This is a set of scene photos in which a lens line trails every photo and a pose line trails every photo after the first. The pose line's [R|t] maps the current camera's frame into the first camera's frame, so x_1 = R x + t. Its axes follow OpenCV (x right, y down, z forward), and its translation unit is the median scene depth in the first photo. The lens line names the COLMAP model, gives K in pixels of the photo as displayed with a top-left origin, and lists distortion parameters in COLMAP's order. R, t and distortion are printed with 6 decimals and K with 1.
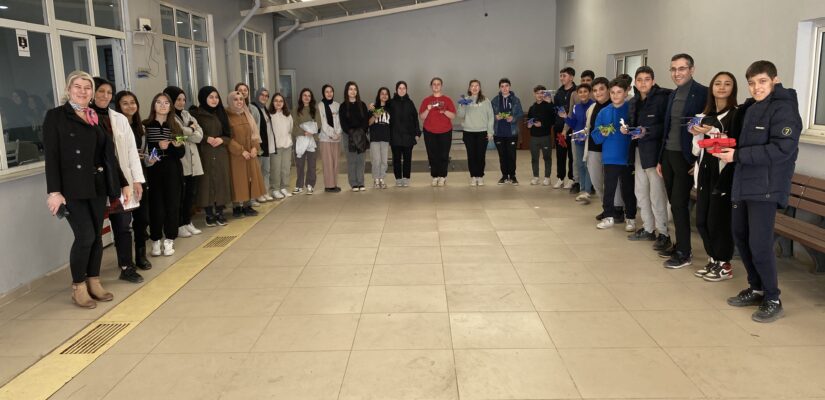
lens RADIAL K [[612.2, 0, 417.5], [0, 612.2, 195.7], [0, 0, 1]] dist [0.020622, -0.029227]
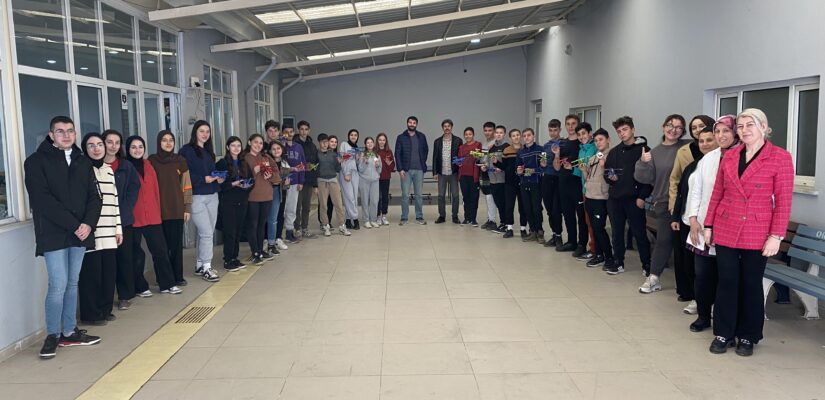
lens RADIAL K [[612.2, 0, 416.3], [0, 612.2, 201.5], [0, 0, 1]] dist [0.020622, -0.029227]
pose [[0.999092, 0.006768, 0.042070, -0.043345], [-0.004161, 0.998083, -0.061744, 0.029819], [-0.042407, 0.061513, 0.997205, -0.198139]]
